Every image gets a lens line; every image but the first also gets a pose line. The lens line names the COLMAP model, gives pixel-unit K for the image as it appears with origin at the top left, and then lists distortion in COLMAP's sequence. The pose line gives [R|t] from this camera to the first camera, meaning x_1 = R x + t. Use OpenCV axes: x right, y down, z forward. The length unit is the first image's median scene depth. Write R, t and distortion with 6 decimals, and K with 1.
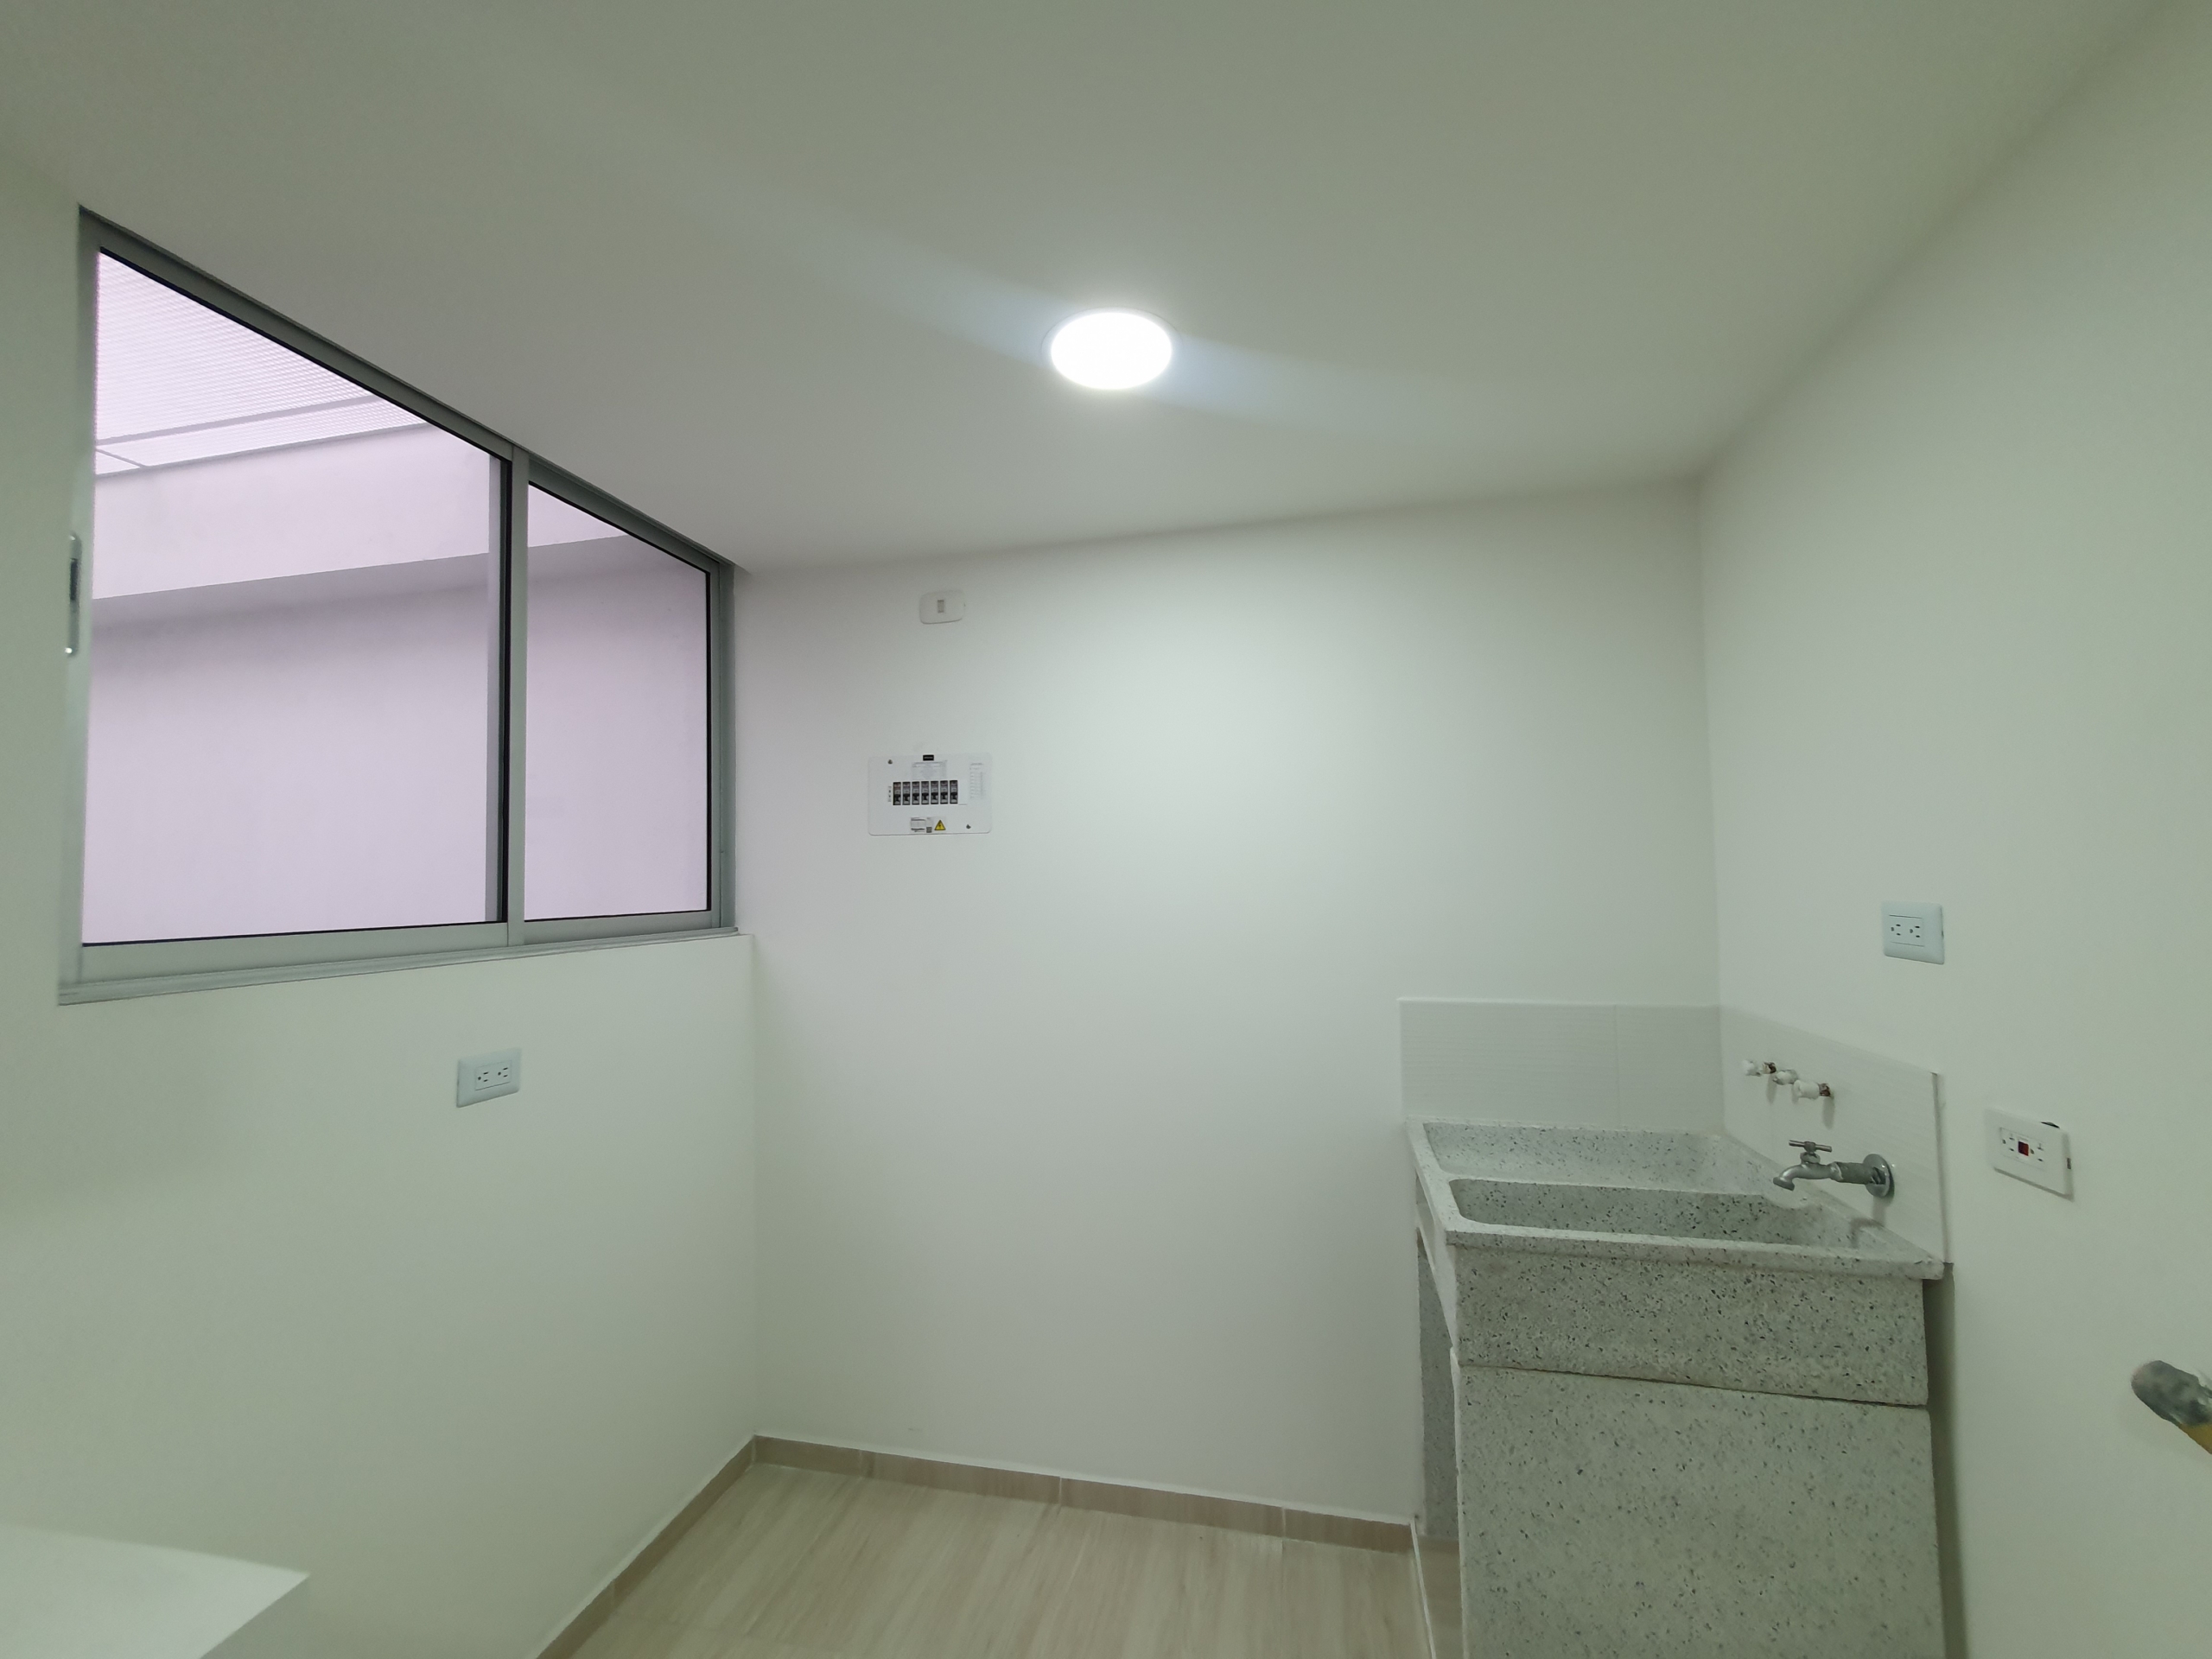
lens RADIAL K [[872.0, 0, 1109.3], [0, 872.0, 834.1], [0, 0, 1]] dist [0.001518, 0.000132]
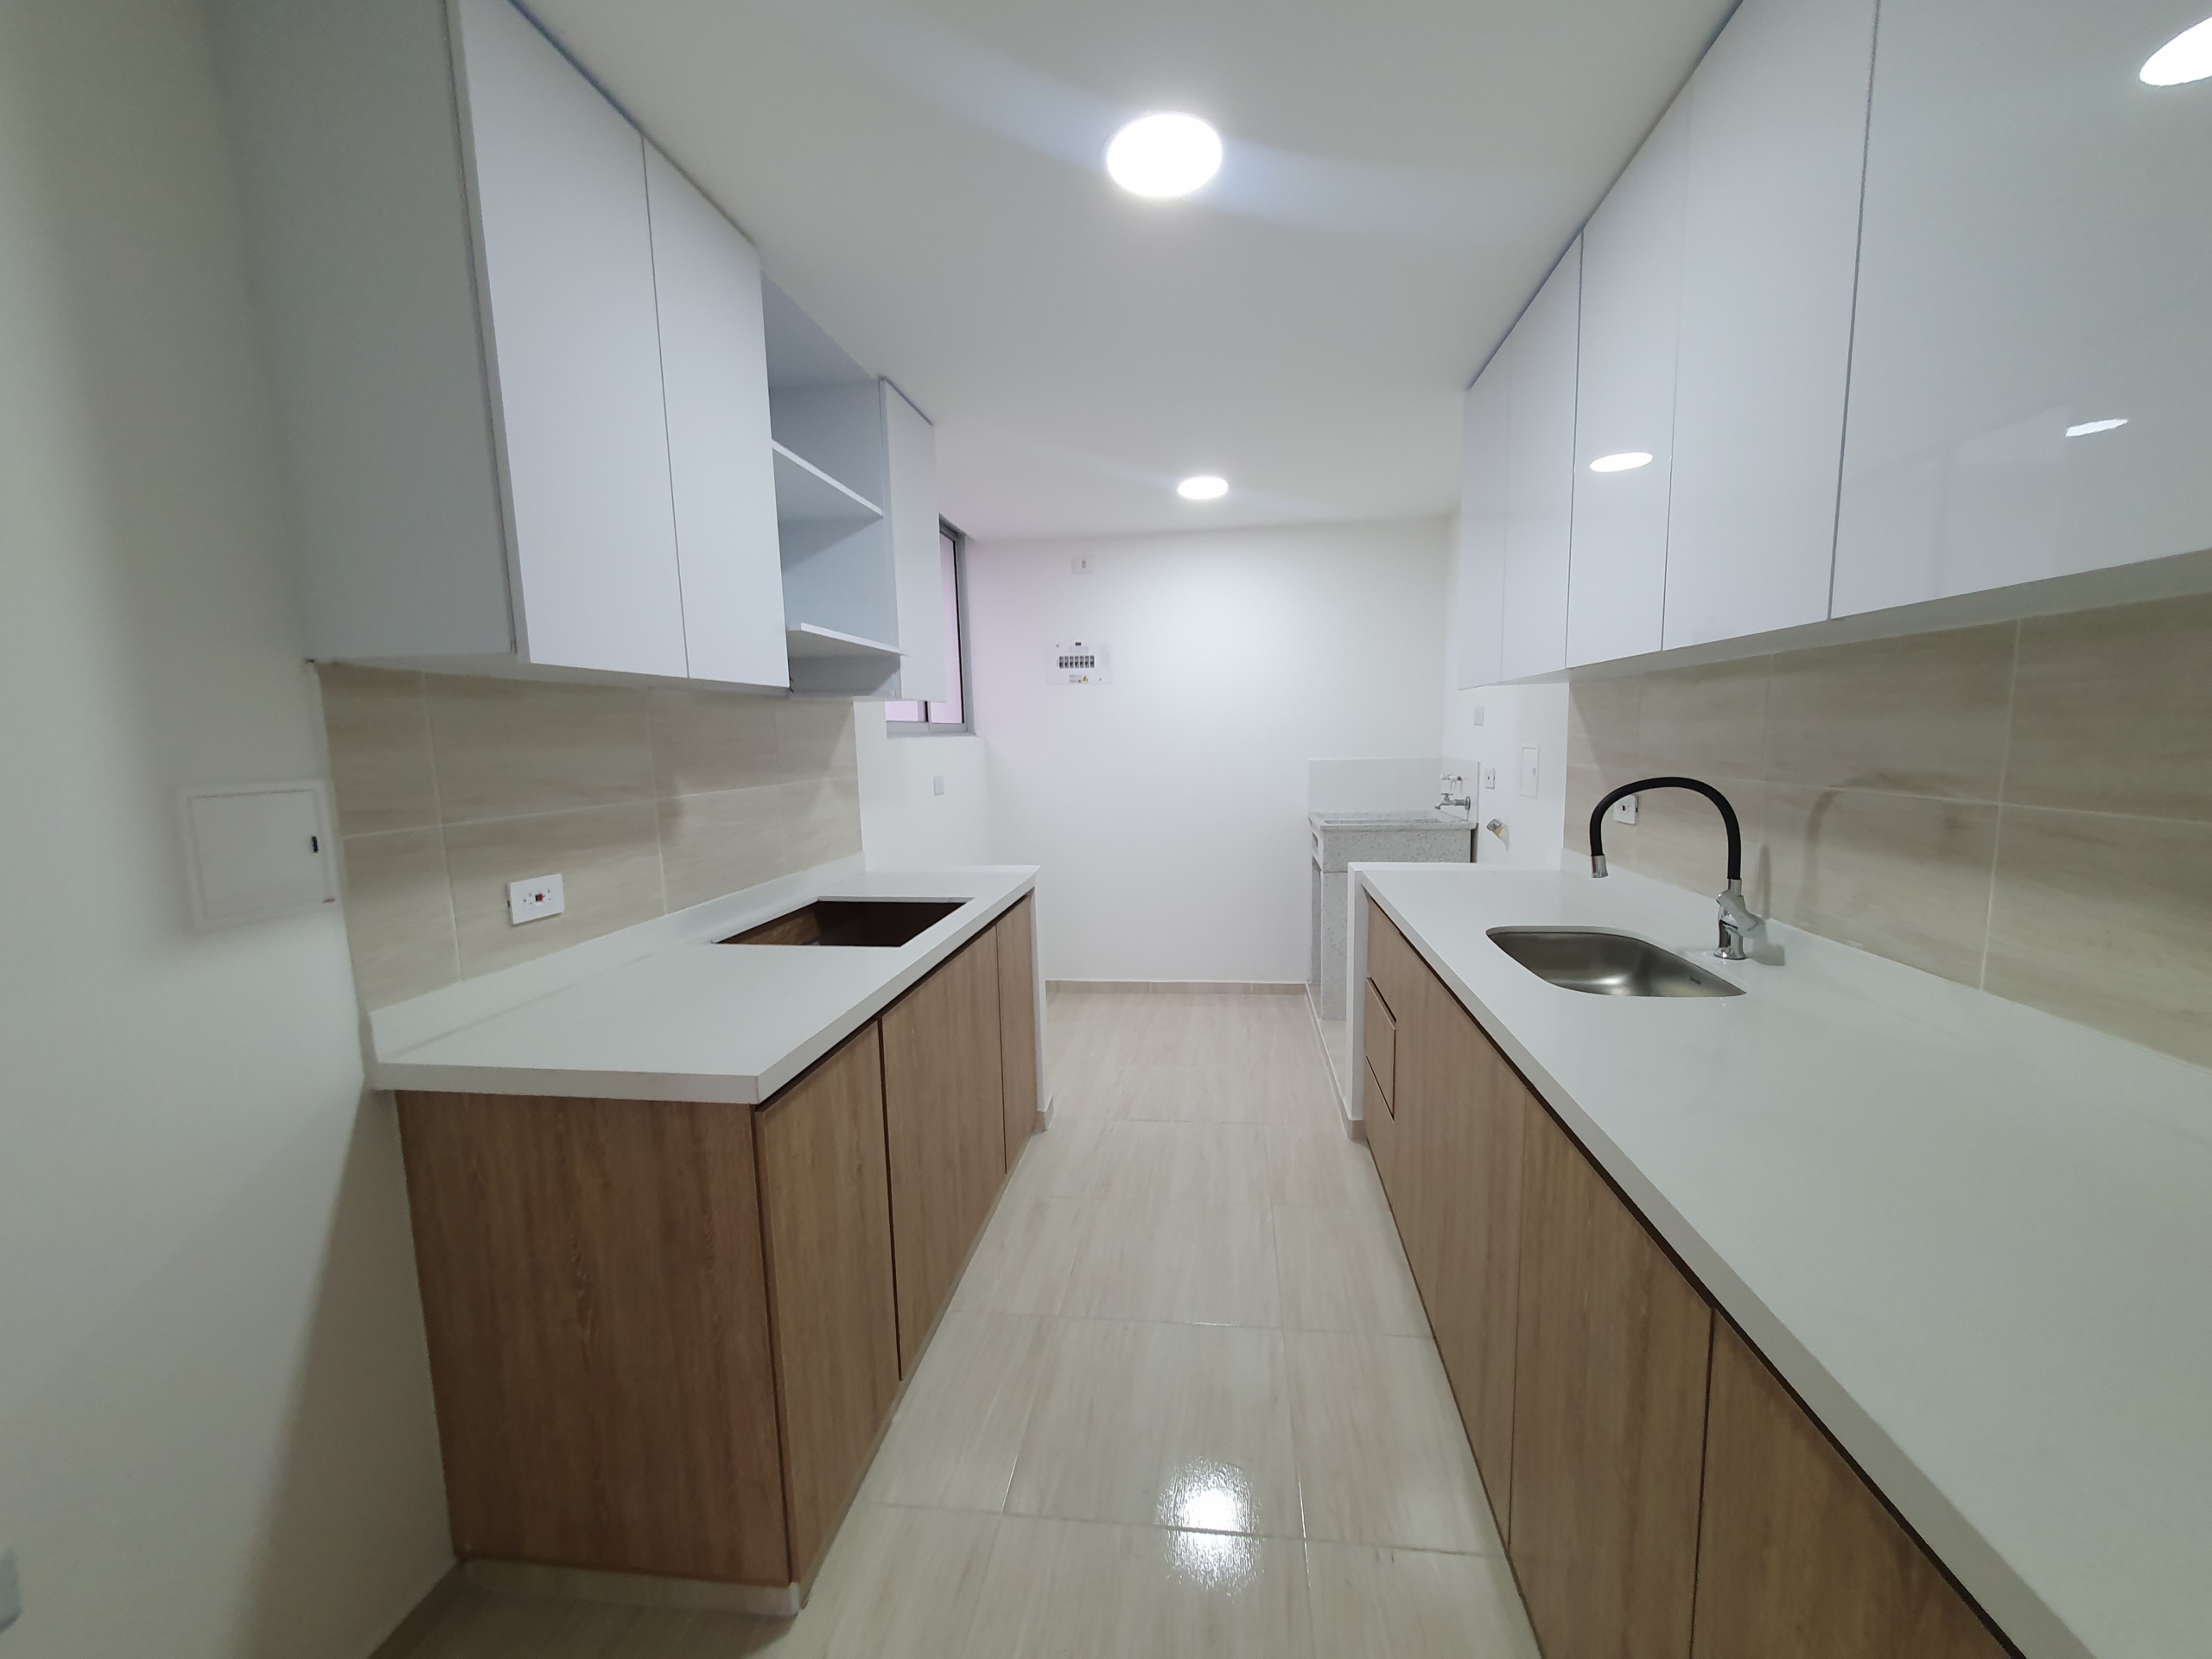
lens RADIAL K [[872.0, 0, 1121.3], [0, 872.0, 828.1], [0, 0, 1]] dist [0.001518, 0.000132]
pose [[0.995352, -0.022317, 0.093680, -0.340511], [0.006411, 0.985974, 0.166774, -0.006442], [-0.096088, -0.165398, 0.981535, -1.121546]]
